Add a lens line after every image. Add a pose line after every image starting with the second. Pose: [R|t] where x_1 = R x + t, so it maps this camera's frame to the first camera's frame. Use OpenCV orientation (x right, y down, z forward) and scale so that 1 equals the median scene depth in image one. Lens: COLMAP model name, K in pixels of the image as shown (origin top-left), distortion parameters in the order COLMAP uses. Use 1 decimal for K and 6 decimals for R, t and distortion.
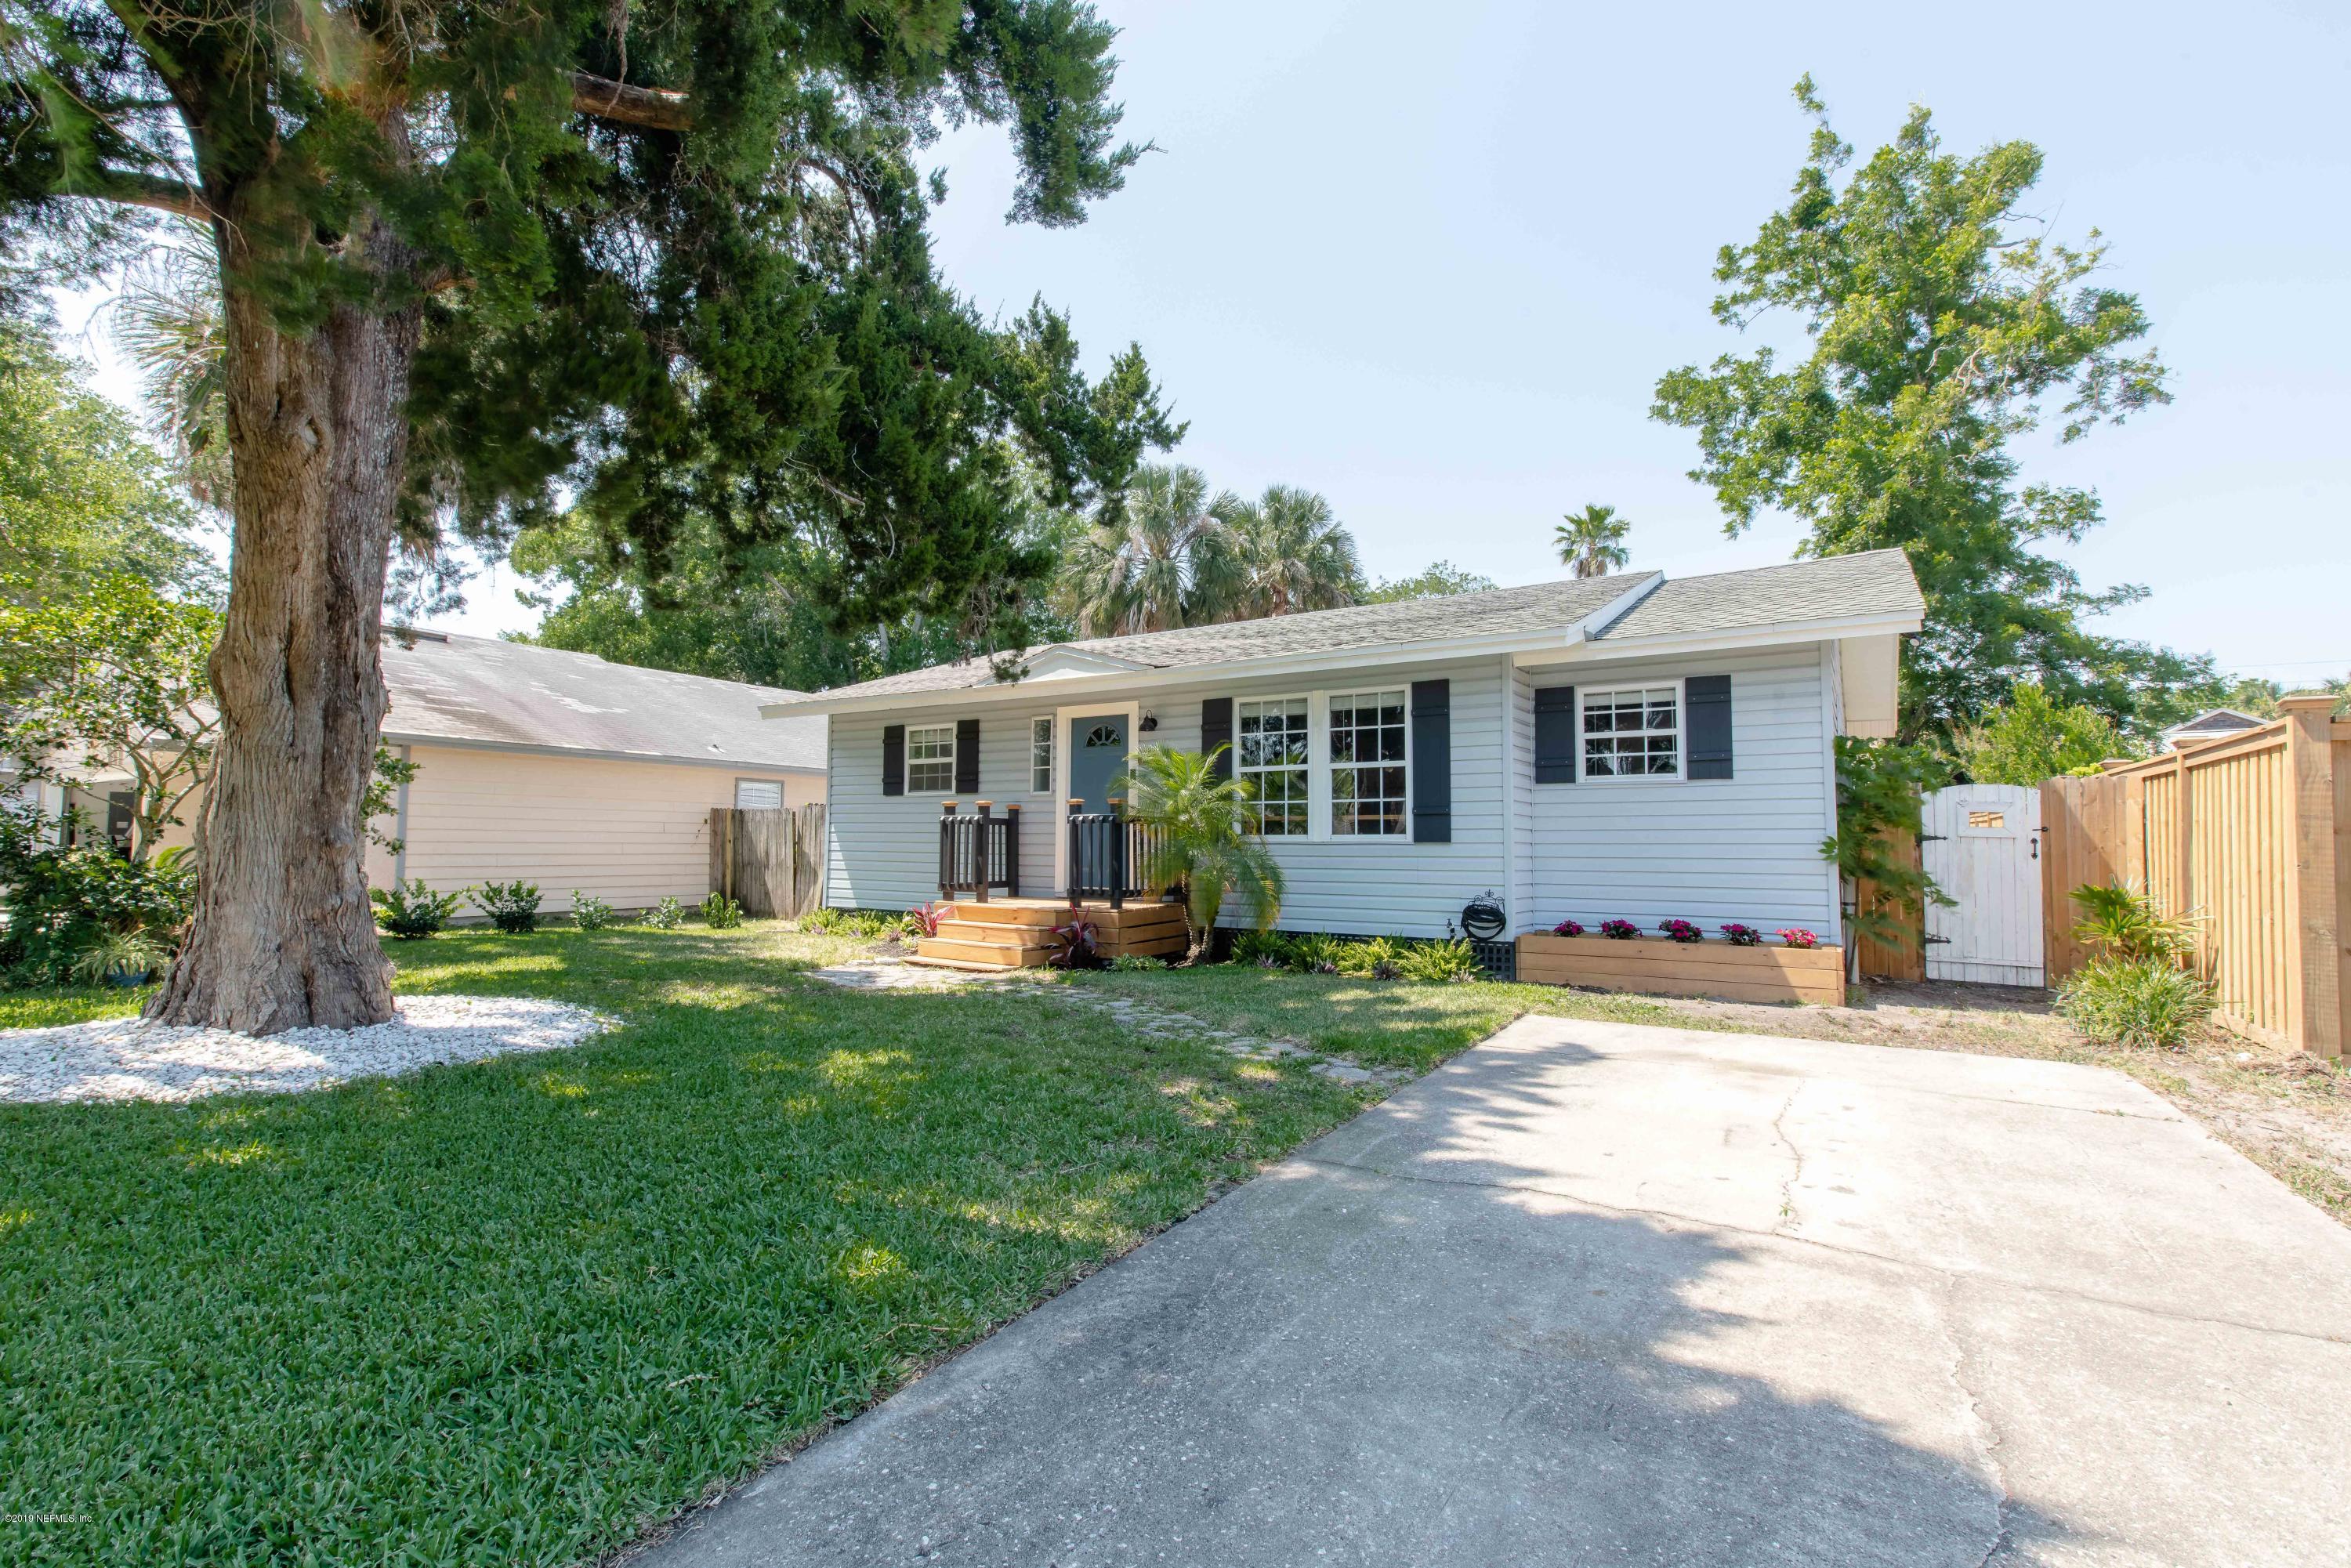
lens RADIAL K [[1038.9, 0, 1175.5], [0, 1038.9, 784.0], [0, 0, 1]] dist [0.002615, 0.000305]
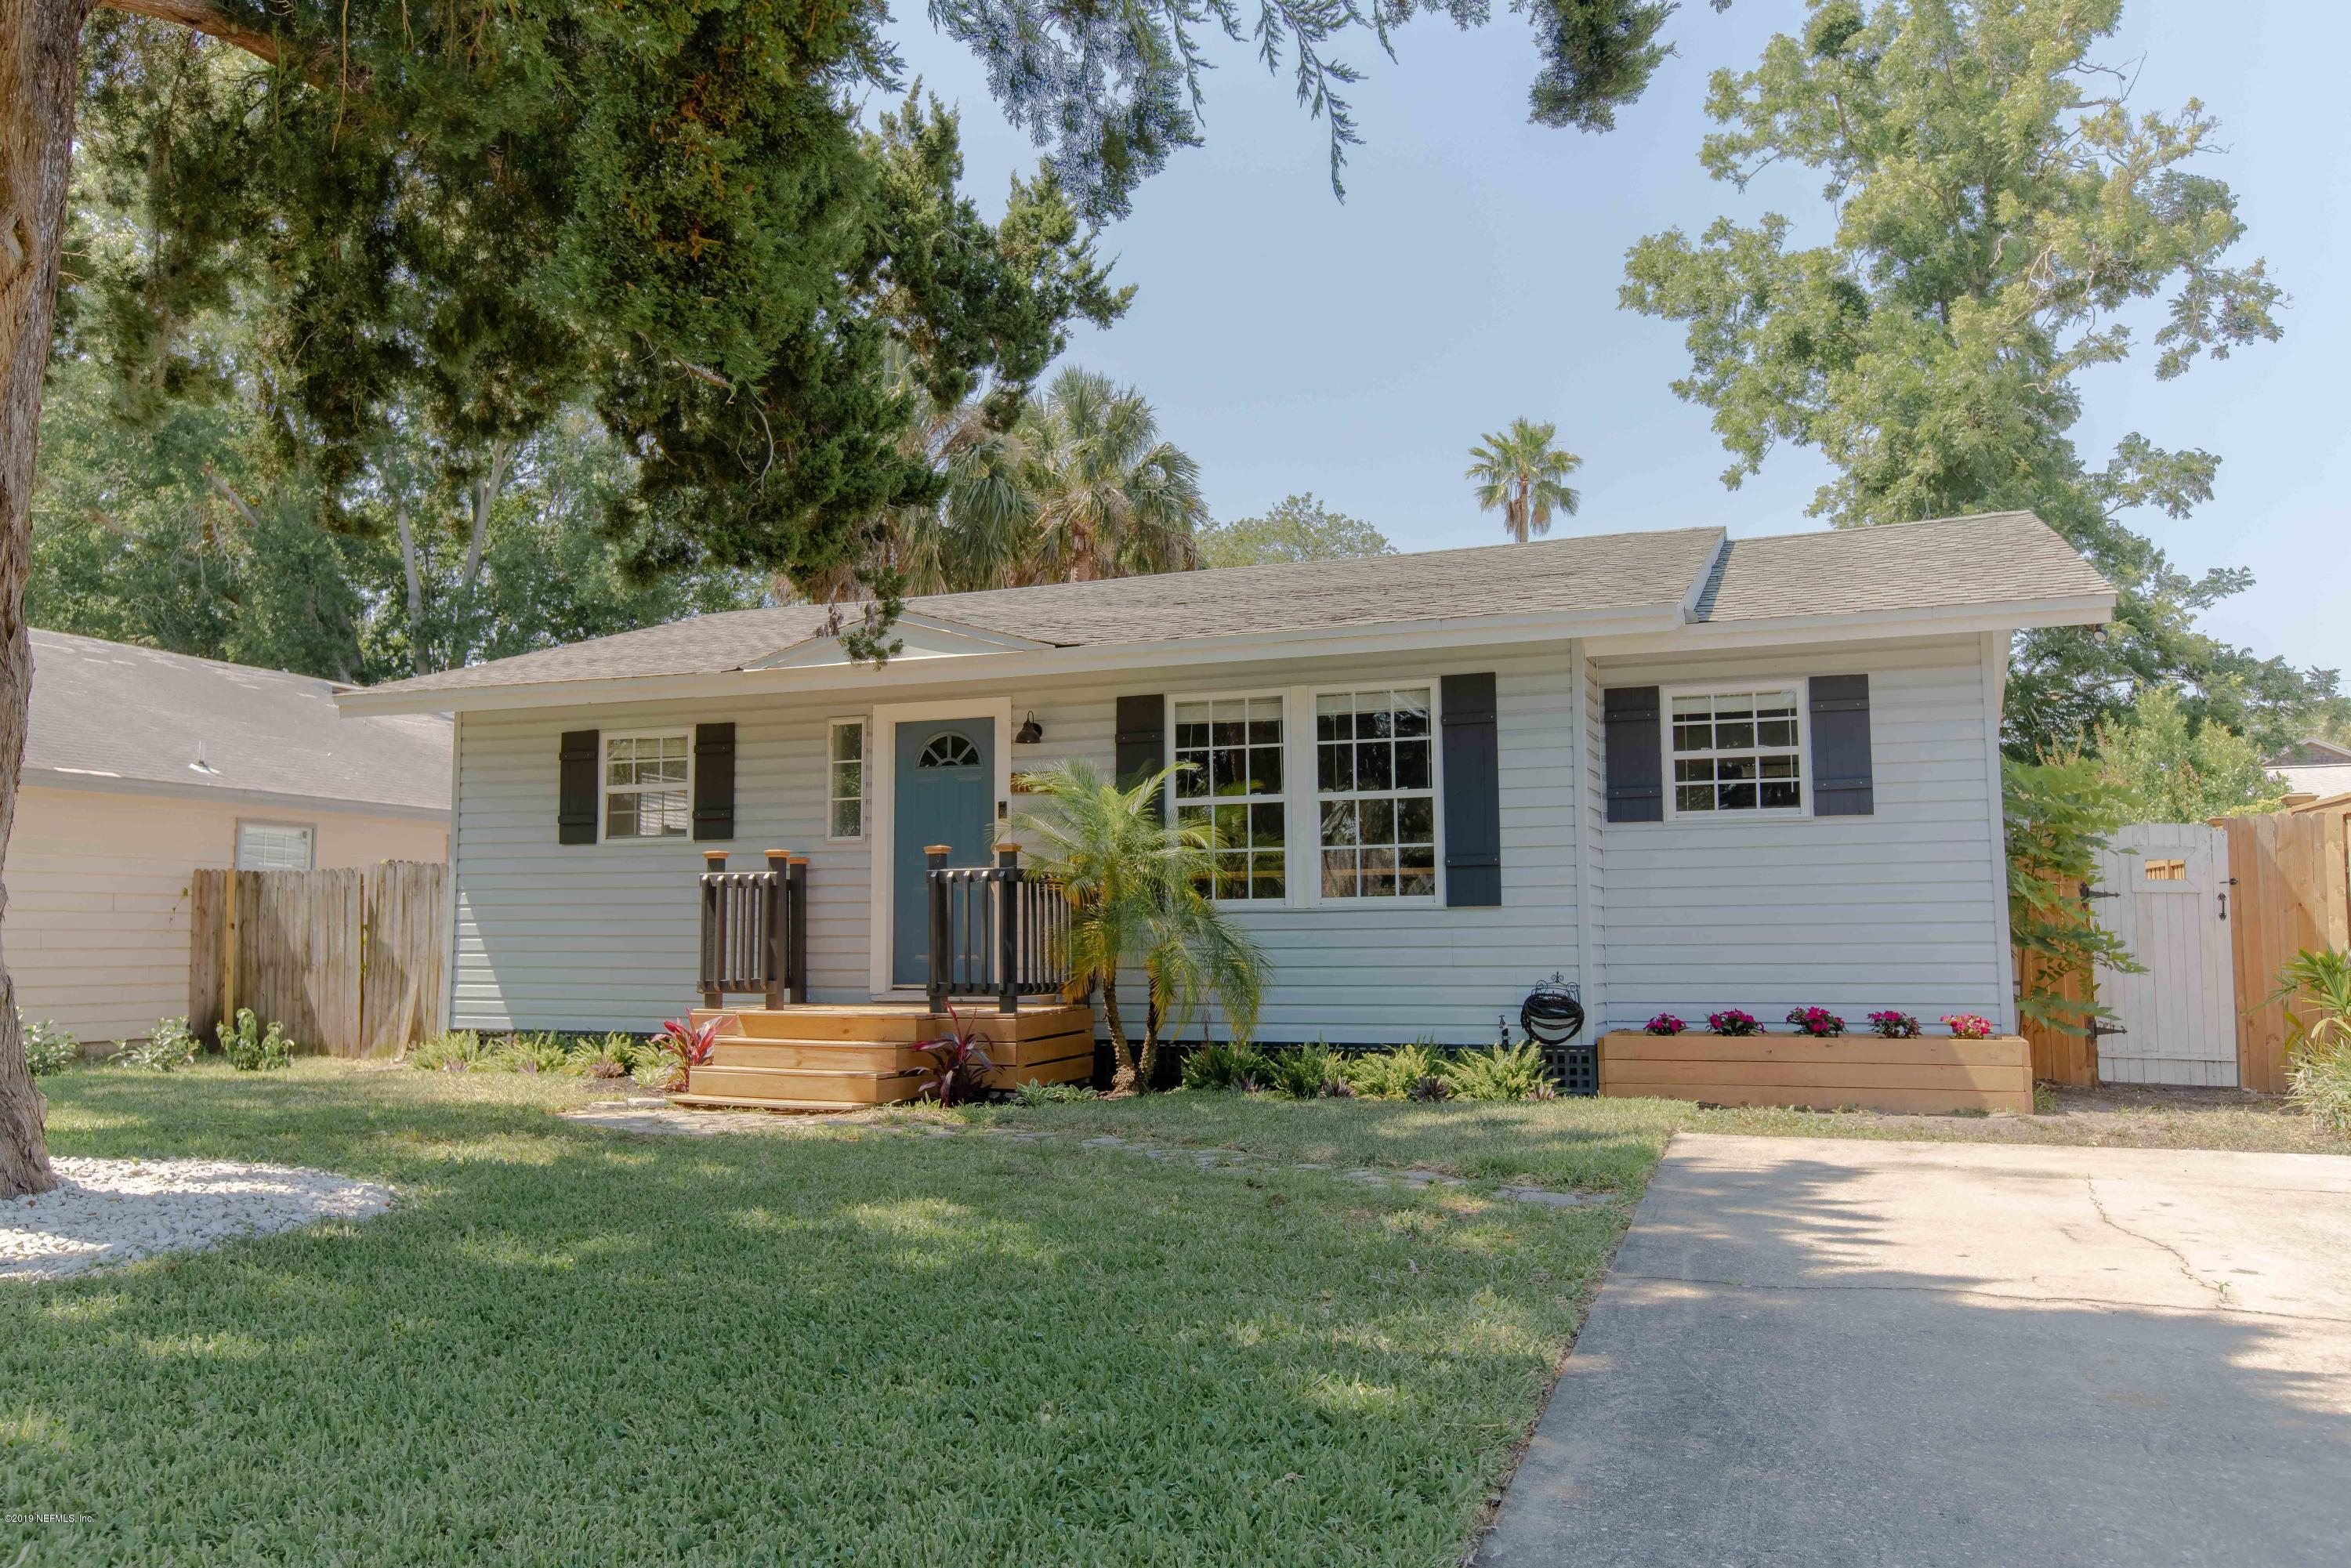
lens RADIAL K [[1697.7, 0, 1175.5], [0, 1697.7, 784.0], [0, 0, 1]] dist [-0.029672, 0.040139]
pose [[0.979748, 0.008138, 0.200067, -0.155422], [-0.001054, 0.999369, -0.035493, 0.013121], [-0.200229, 0.034564, 0.979139, -0.064117]]
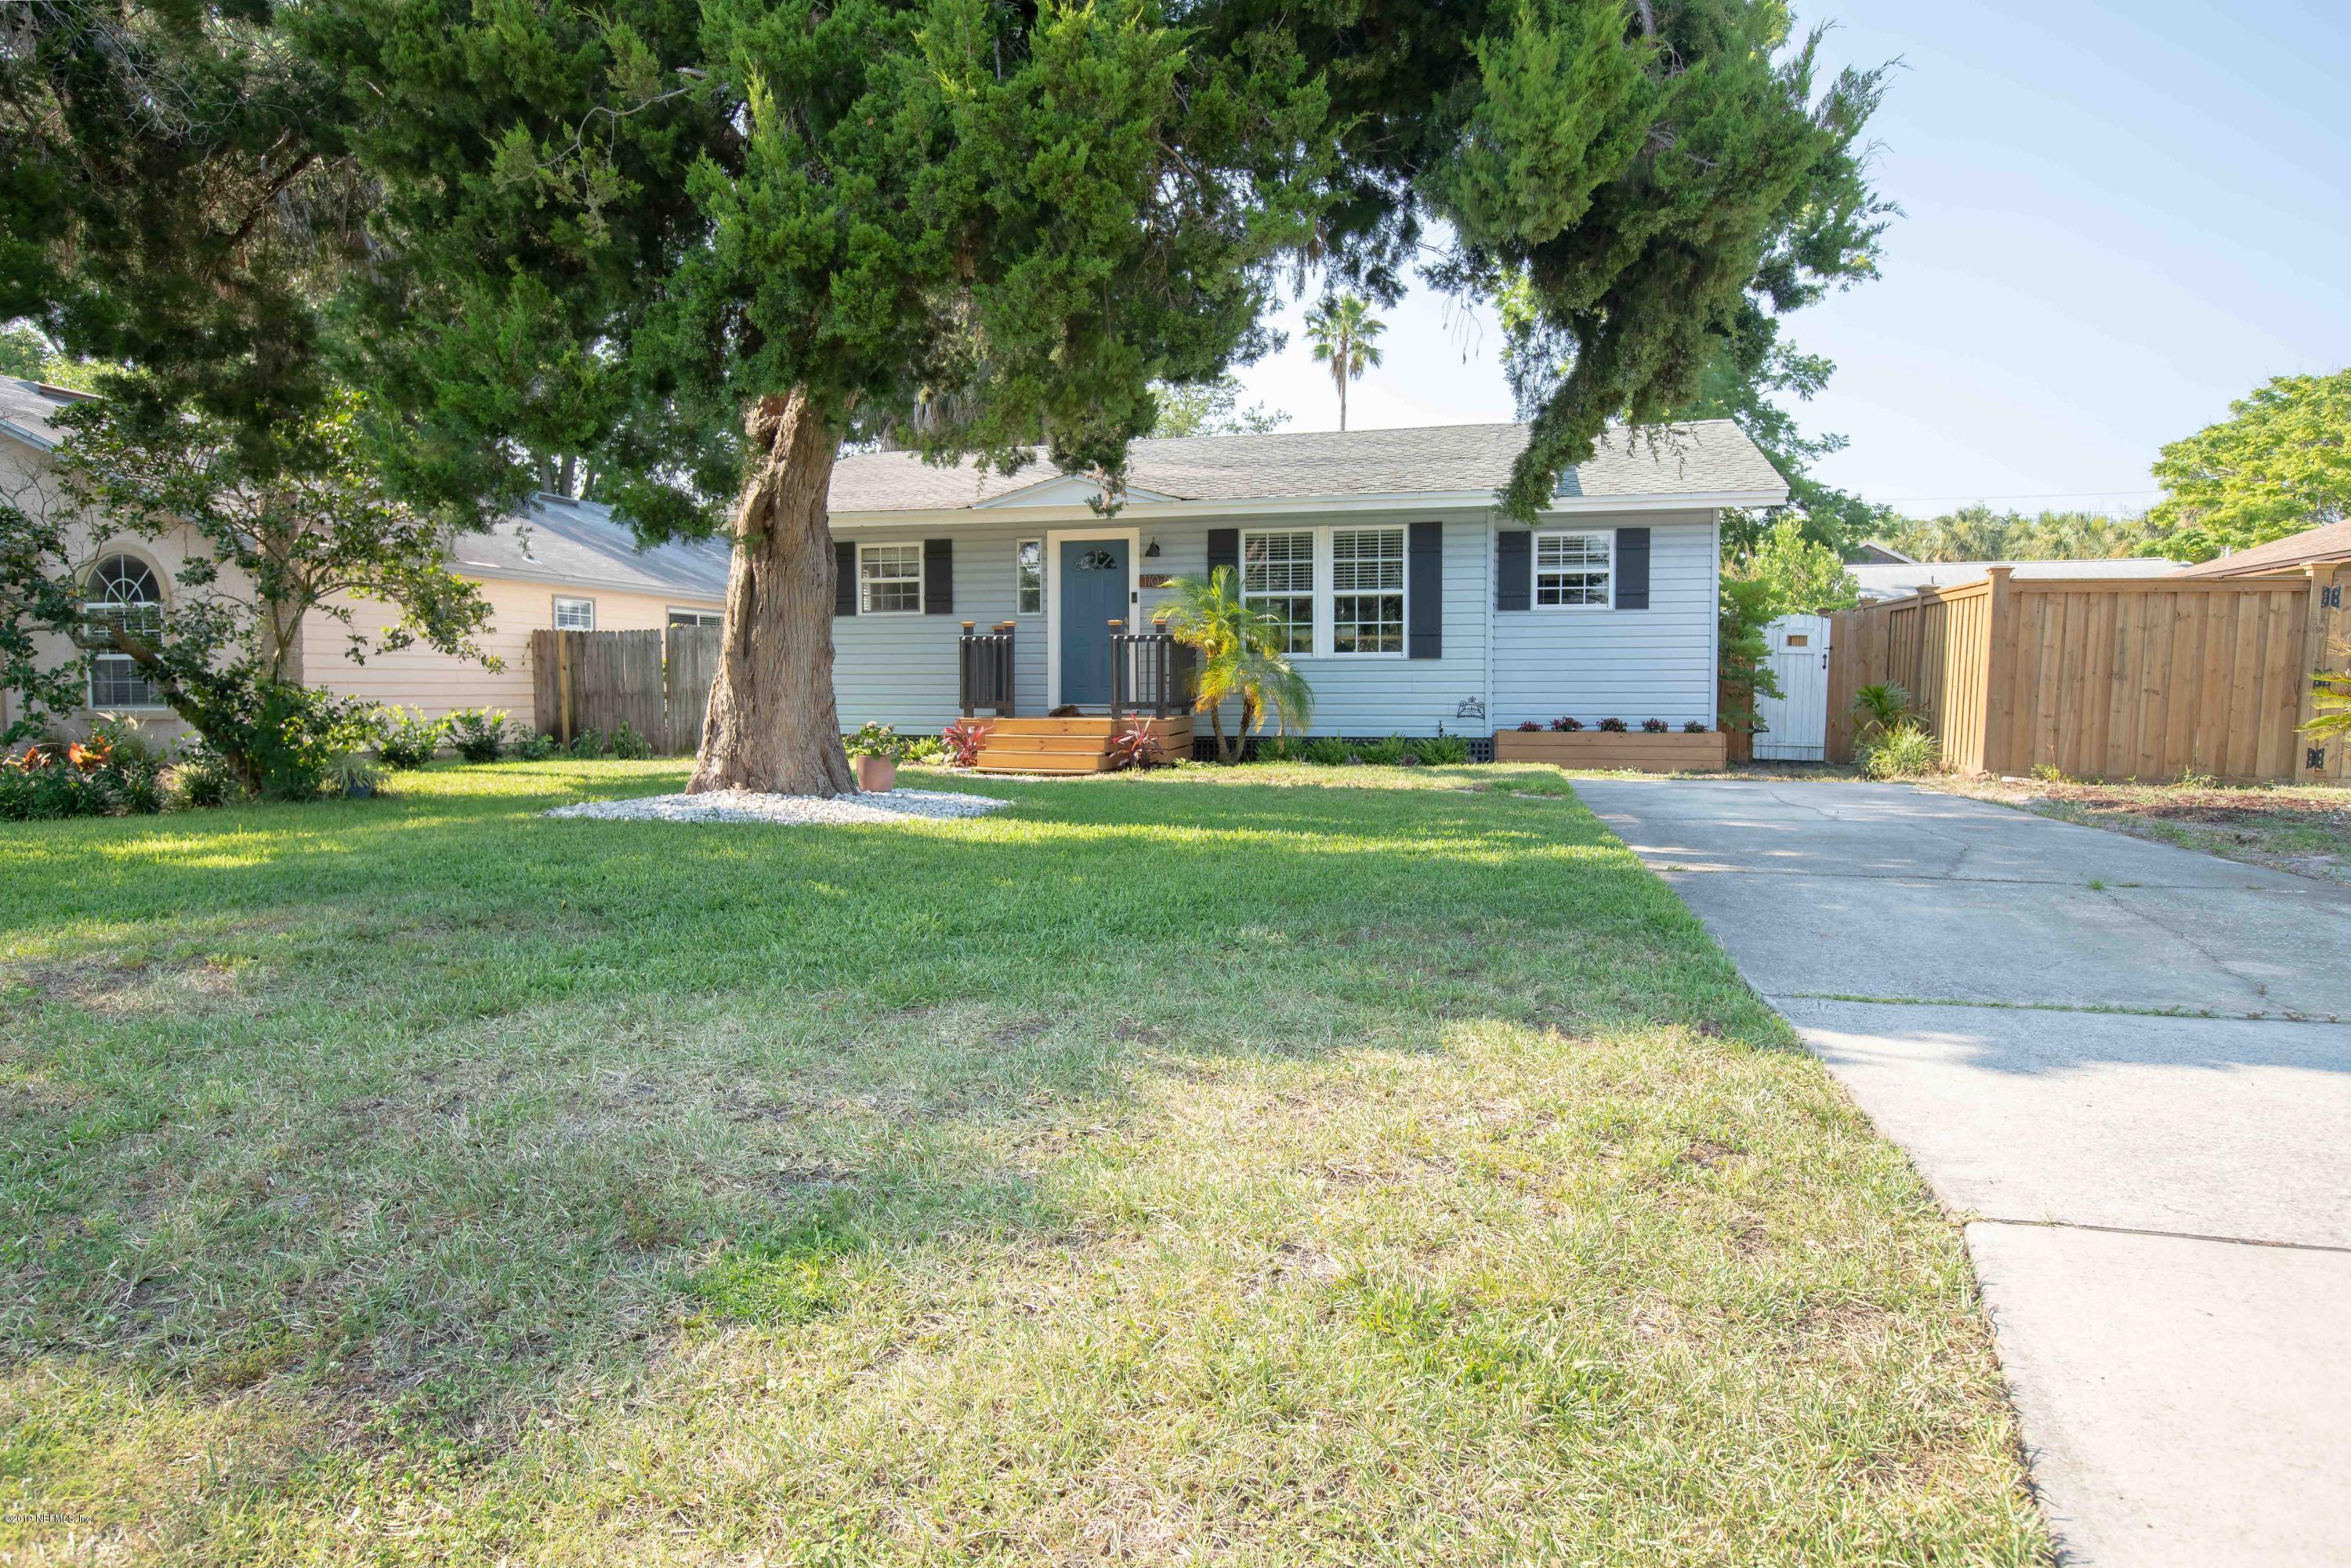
lens RADIAL K [[1332.2, 0, 1175.5], [0, 1332.2, 784.0], [0, 0, 1]] dist [-0.038585, 0.000212]
pose [[0.950069, -0.031032, 0.310494, -0.452826], [-0.010701, 0.991217, 0.131809, 0.000252], [-0.311857, -0.128550, 0.941393, -0.337247]]
